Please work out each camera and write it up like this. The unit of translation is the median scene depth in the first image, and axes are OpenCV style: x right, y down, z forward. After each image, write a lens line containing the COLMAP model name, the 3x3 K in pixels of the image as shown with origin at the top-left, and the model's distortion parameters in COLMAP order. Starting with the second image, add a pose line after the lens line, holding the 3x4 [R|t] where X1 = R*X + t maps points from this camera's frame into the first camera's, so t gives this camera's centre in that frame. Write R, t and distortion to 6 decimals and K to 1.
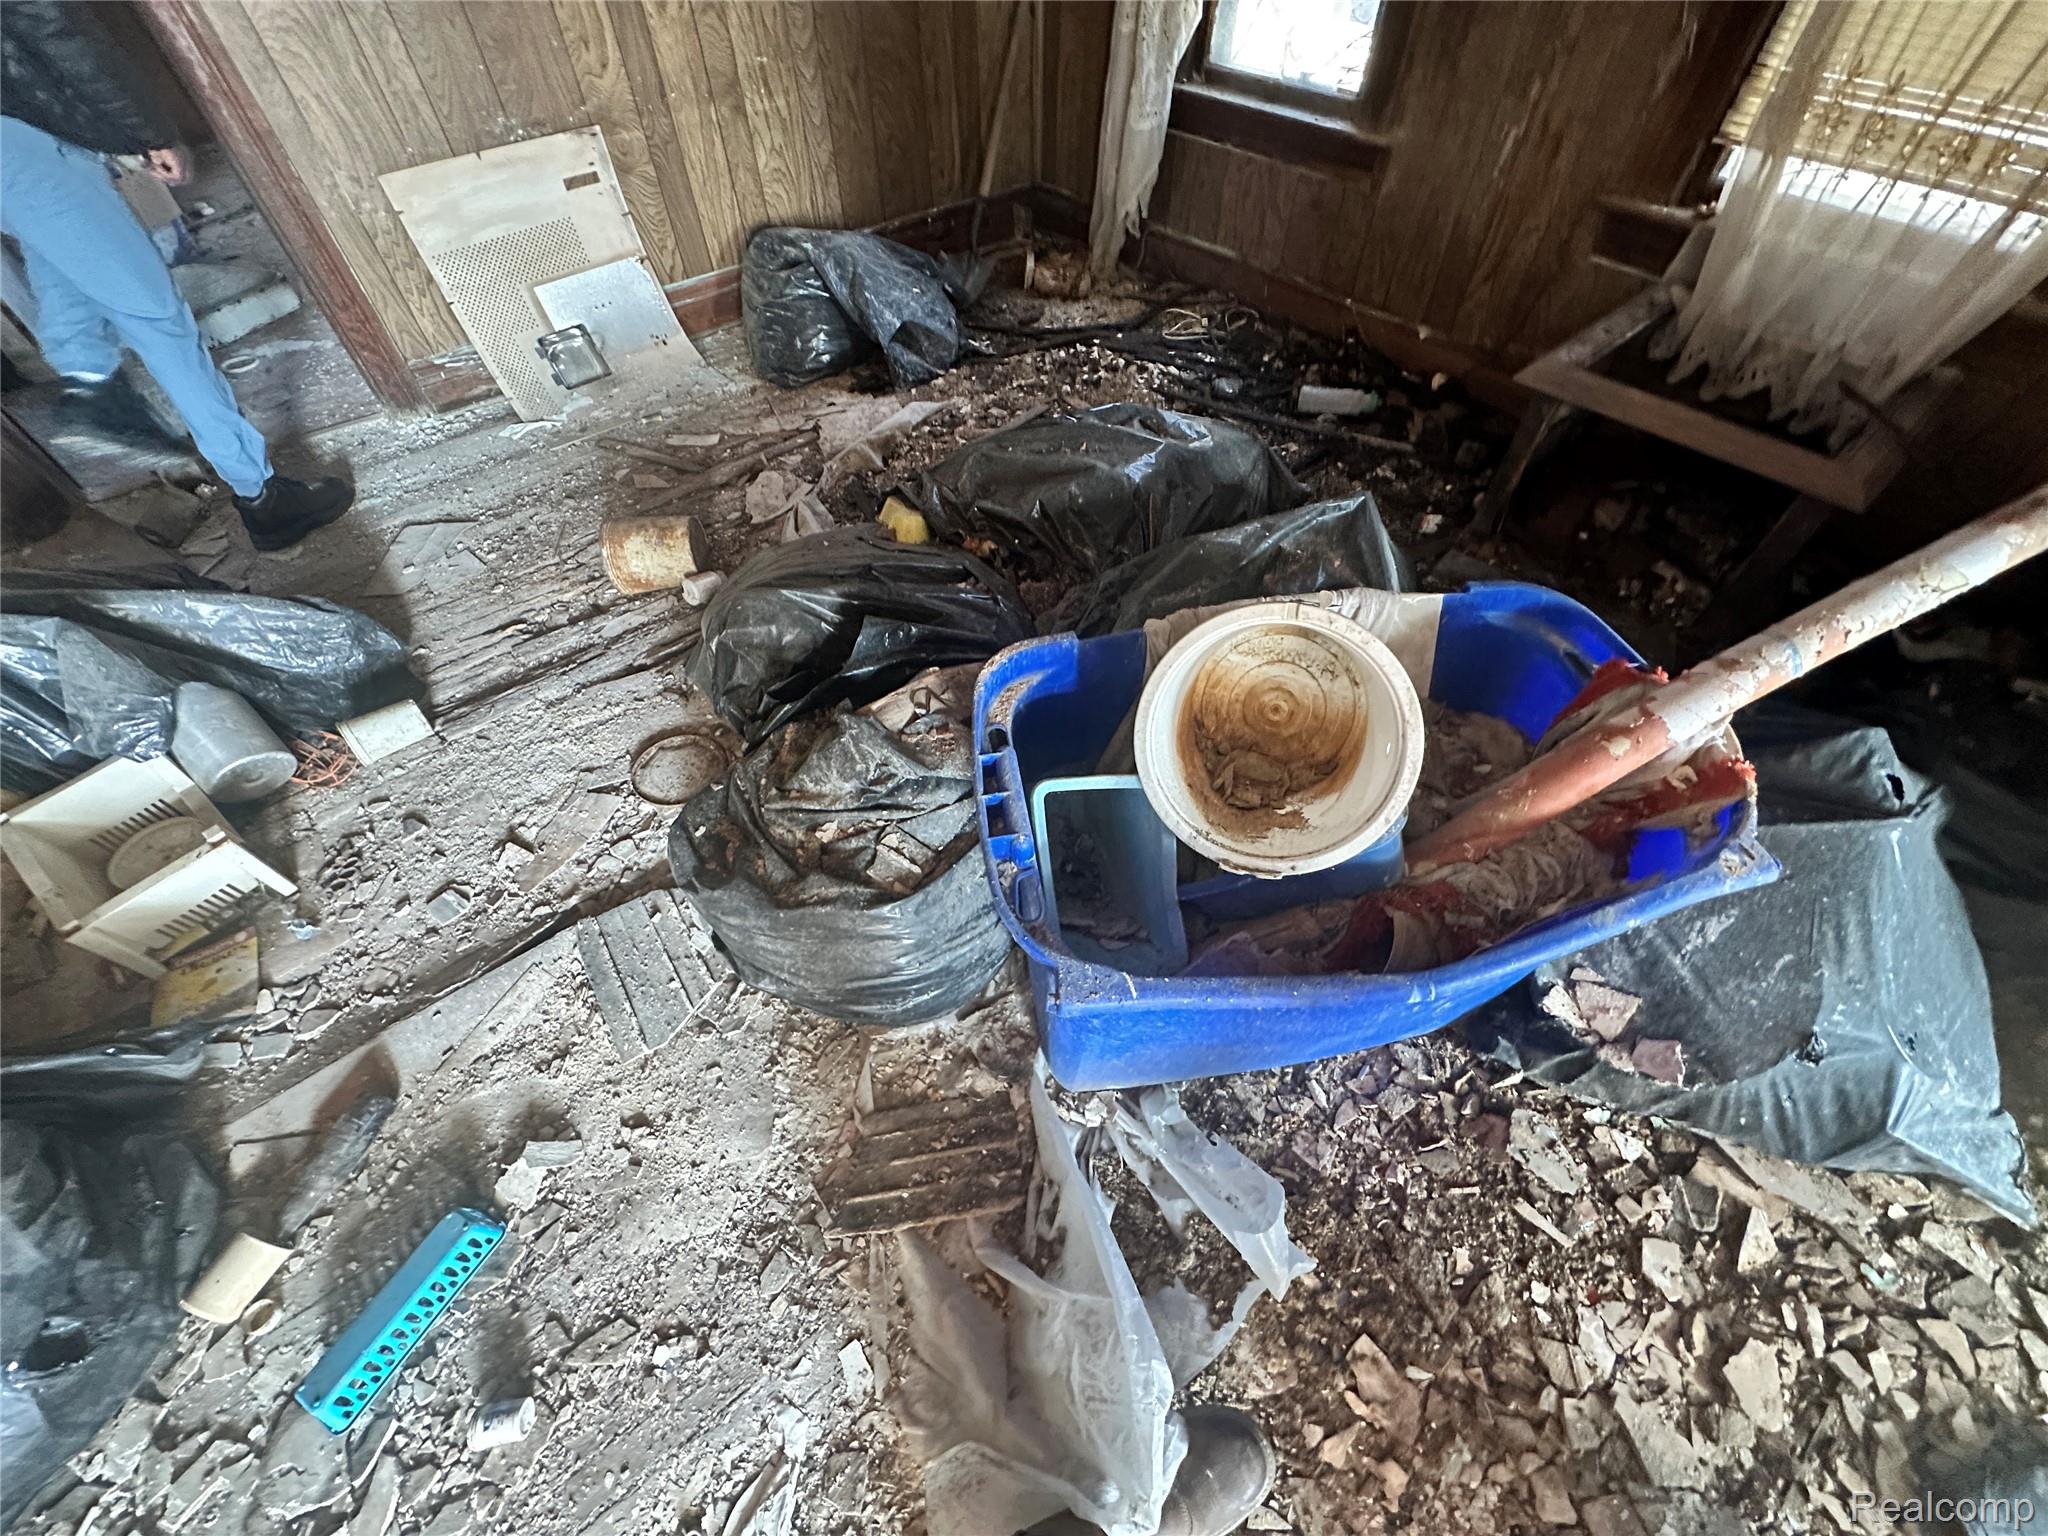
lens RADIAL K [[816.3, 0, 1018.3], [0, 816.3, 765.2], [0, 0, 1]] dist [-0.005159, 0.000989]
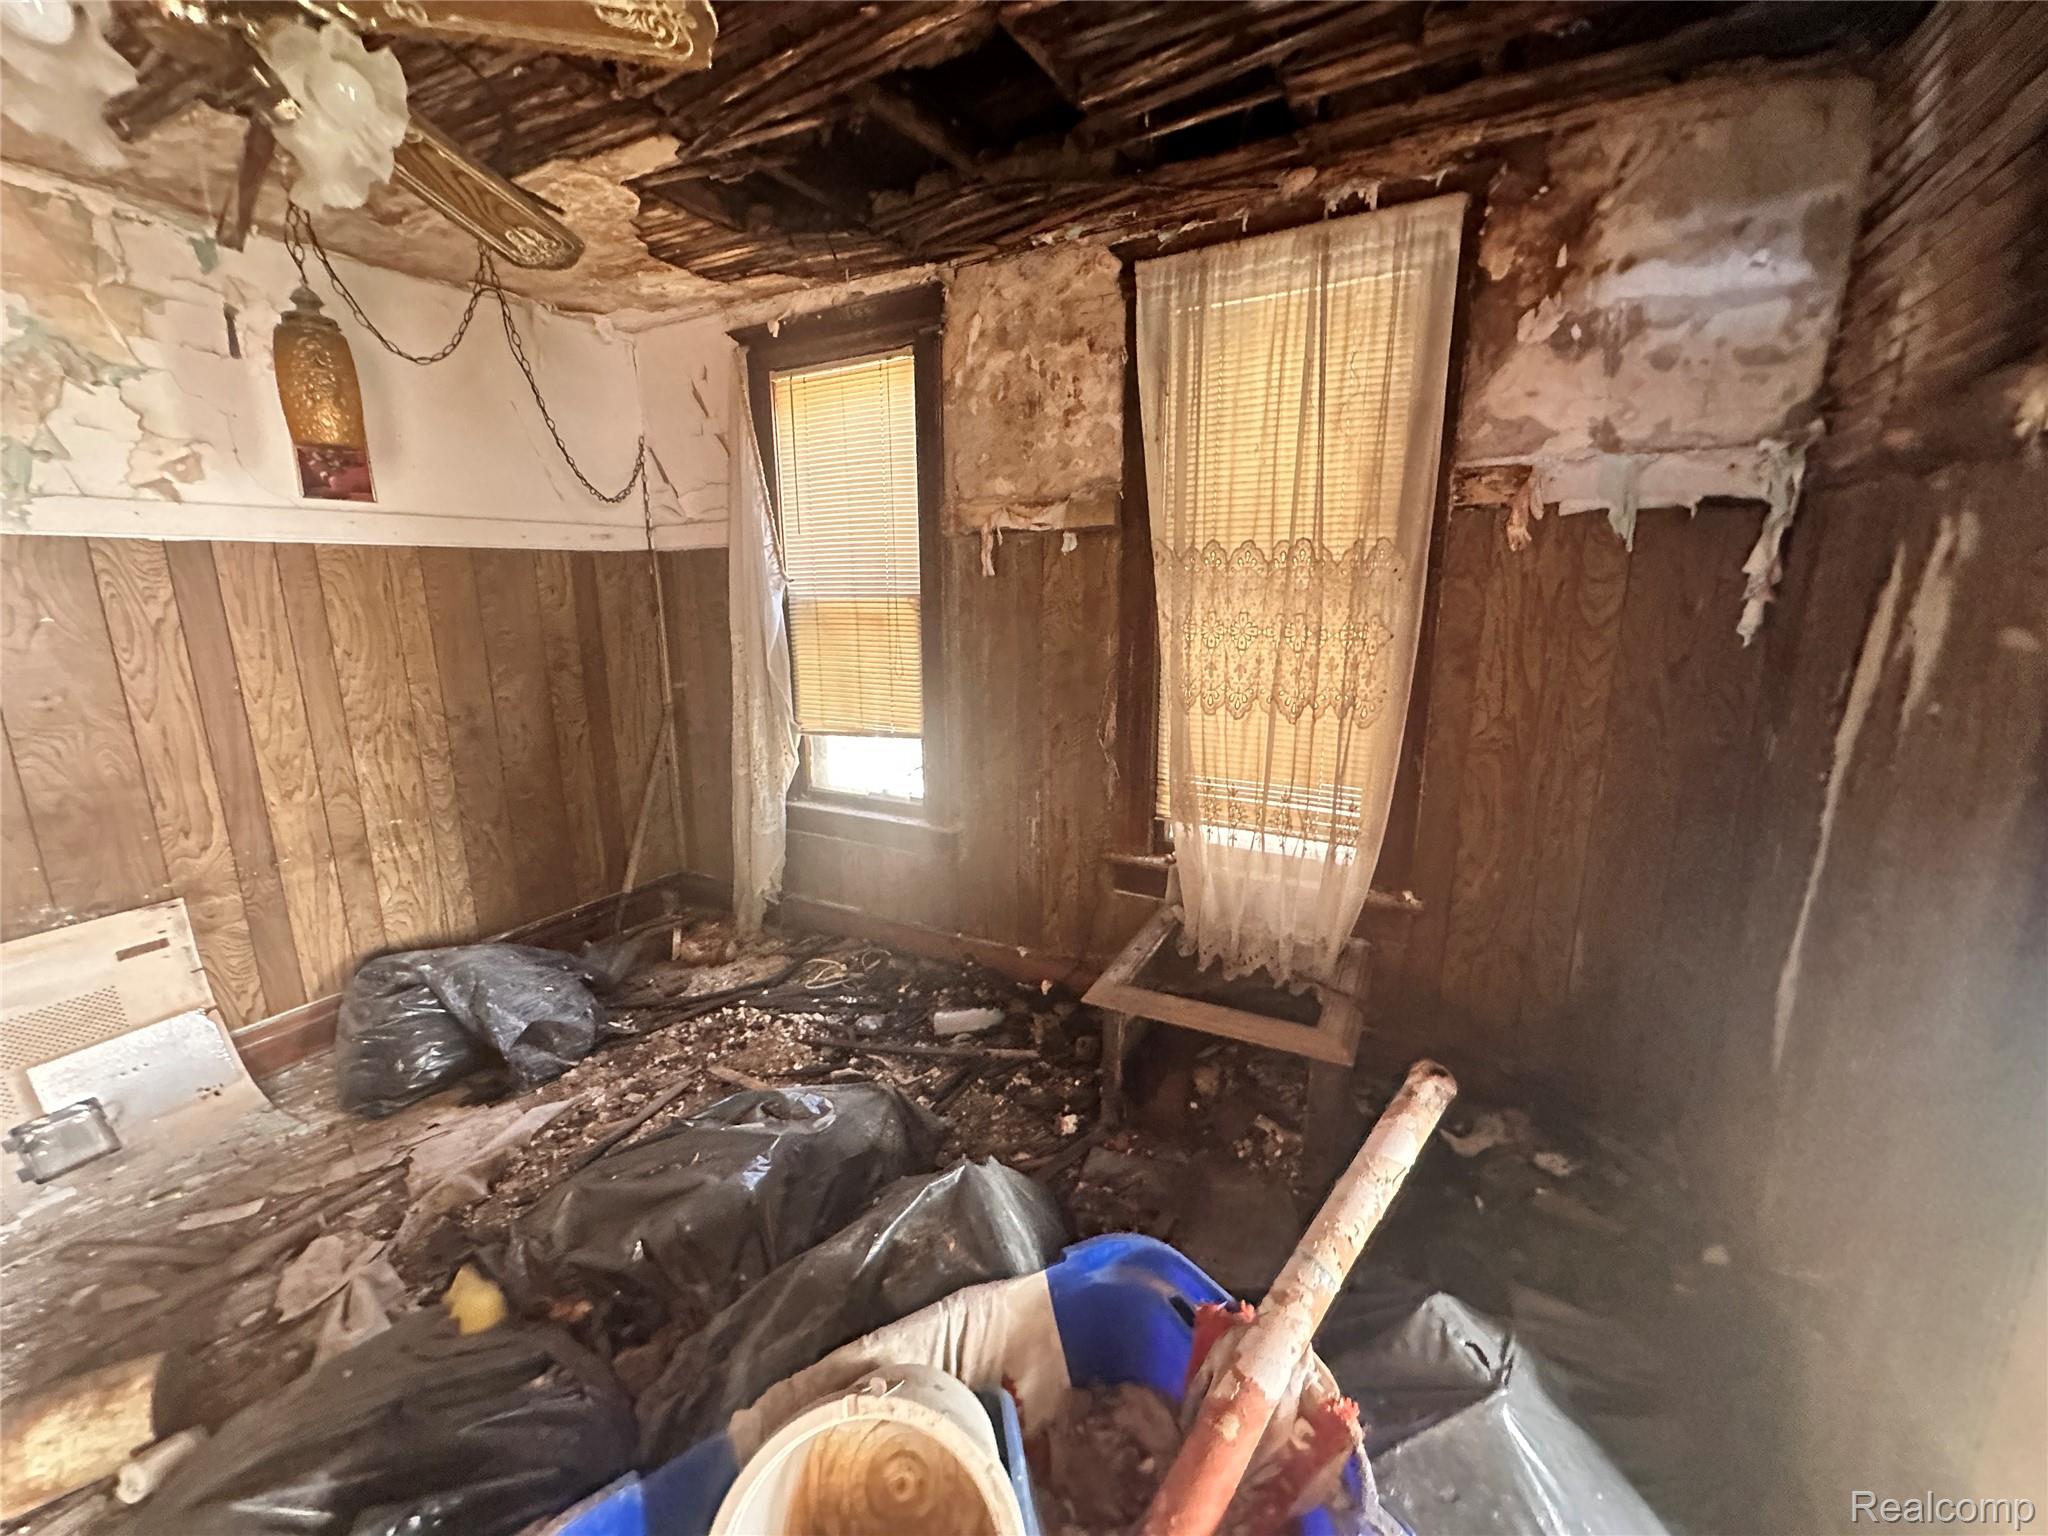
lens RADIAL K [[816.3, 0, 1020.3], [0, 816.3, 765.5], [0, 0, 1]] dist [-0.005159, 0.000989]
pose [[0.928371, -0.076869, 0.363618, 0.077638], [0.287644, 0.768158, -0.572009, -0.054387], [-0.235346, 0.635629, 0.735247, -0.060513]]
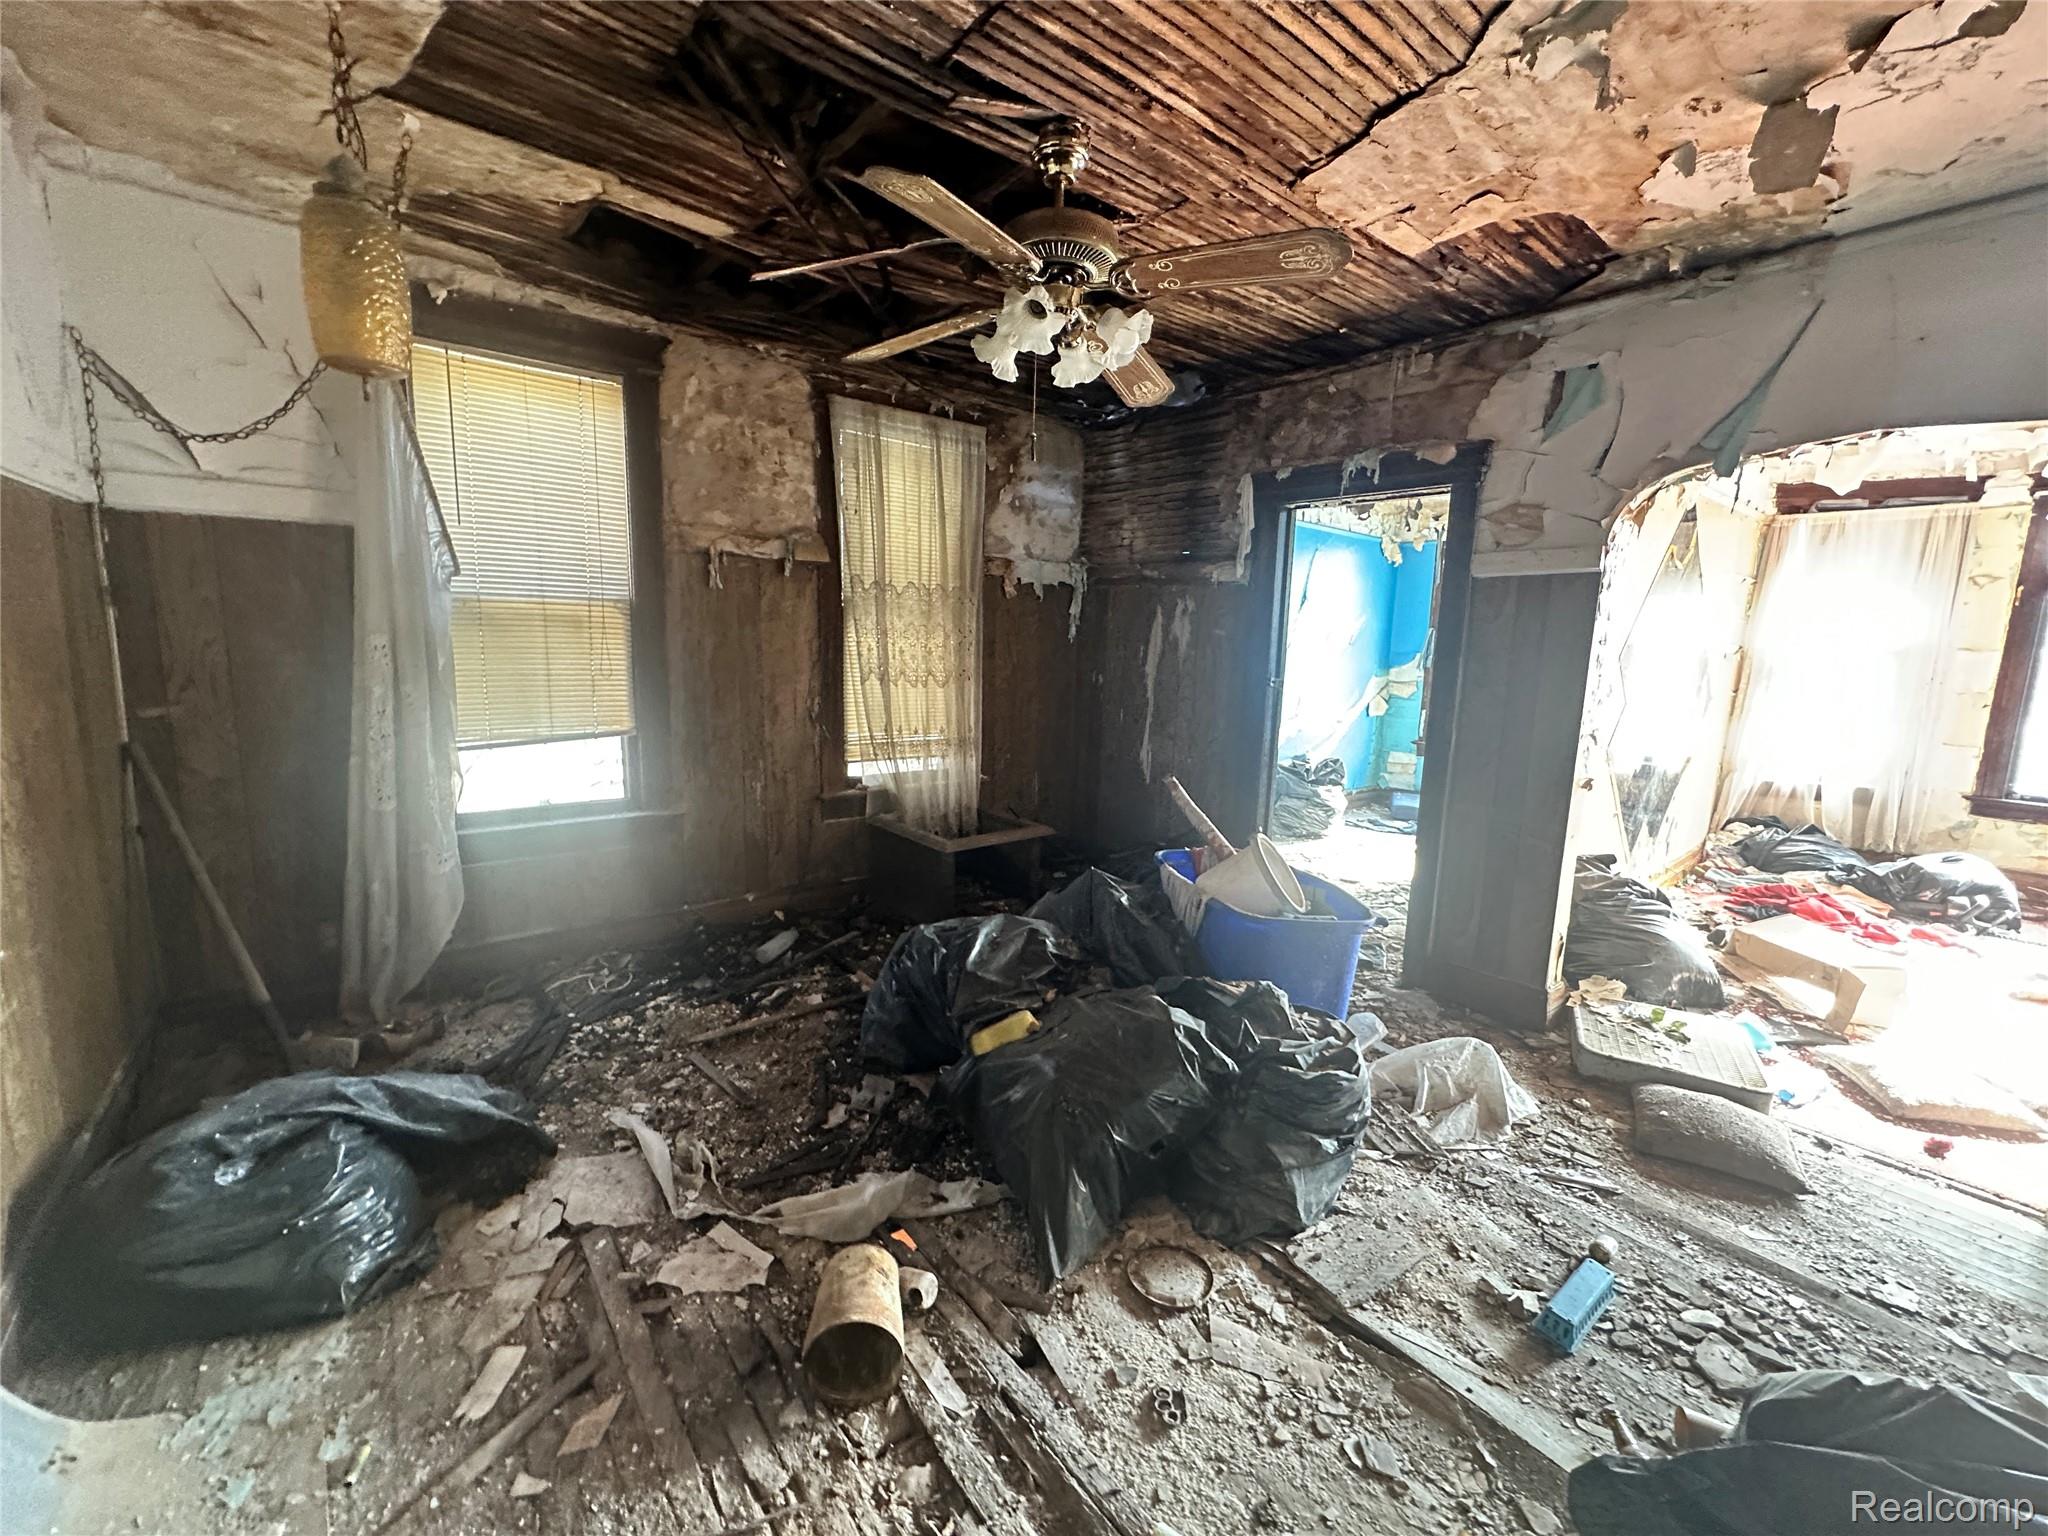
lens RADIAL K [[816.3, 0, 1023.1], [0, 816.3, 760.2], [0, 0, 1]] dist [-0.005159, 0.000989]
pose [[0.004197, -0.143402, 0.989656, -0.927818], [0.755183, 0.649186, 0.090865, -0.457504], [-0.655500, 0.746990, 0.111019, 0.333829]]
